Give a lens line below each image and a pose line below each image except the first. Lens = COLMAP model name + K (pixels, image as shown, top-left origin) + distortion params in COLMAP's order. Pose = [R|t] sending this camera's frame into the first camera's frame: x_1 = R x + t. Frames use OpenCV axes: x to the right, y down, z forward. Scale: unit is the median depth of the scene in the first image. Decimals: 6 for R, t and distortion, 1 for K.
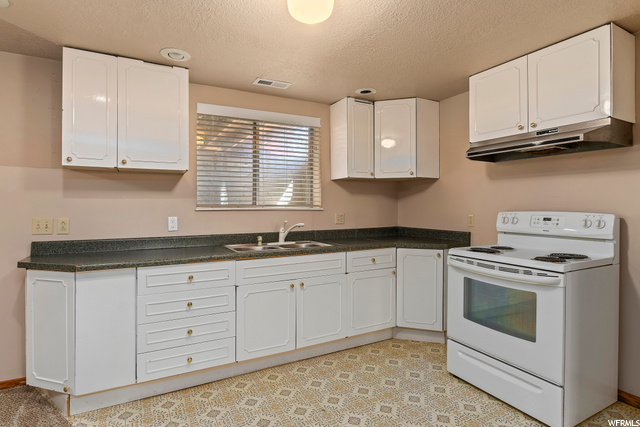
lens RADIAL K [[340.3, 0, 319.3], [0, 340.3, 203.8], [0, 0, 1]] dist [-0.000919, -0.002169]
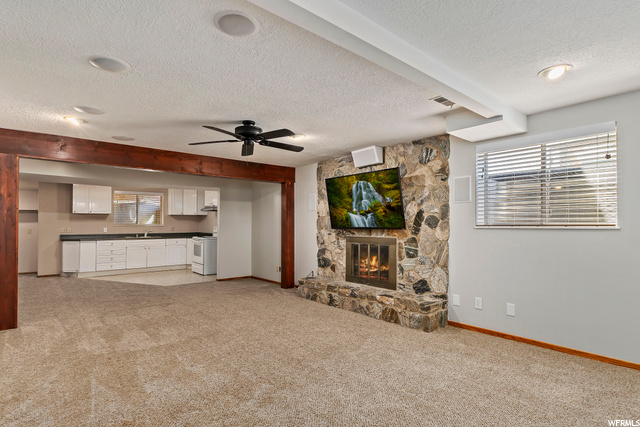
lens RADIAL K [[340.3, 0, 329.8], [0, 340.3, 226.6], [0, 0, 1]] dist [-0.000919, -0.002169]
pose [[0.975415, 0.007435, 0.220250, 0.910076], [-0.012266, 0.999713, 0.020576, -0.063690], [-0.220034, -0.022771, 0.975226, -2.549427]]
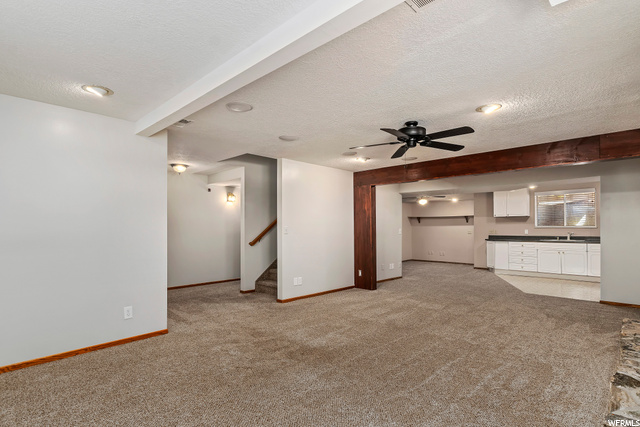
lens RADIAL K [[323.7, 0, 304.0], [0, 323.7, 234.1], [0, 0, 1]] dist [-0.006060, -0.000417]
pose [[0.295250, 0.027323, -0.955029, 1.919255], [0.018201, 0.999249, 0.034215, -0.065517], [0.955247, -0.027484, 0.294531, -1.968395]]
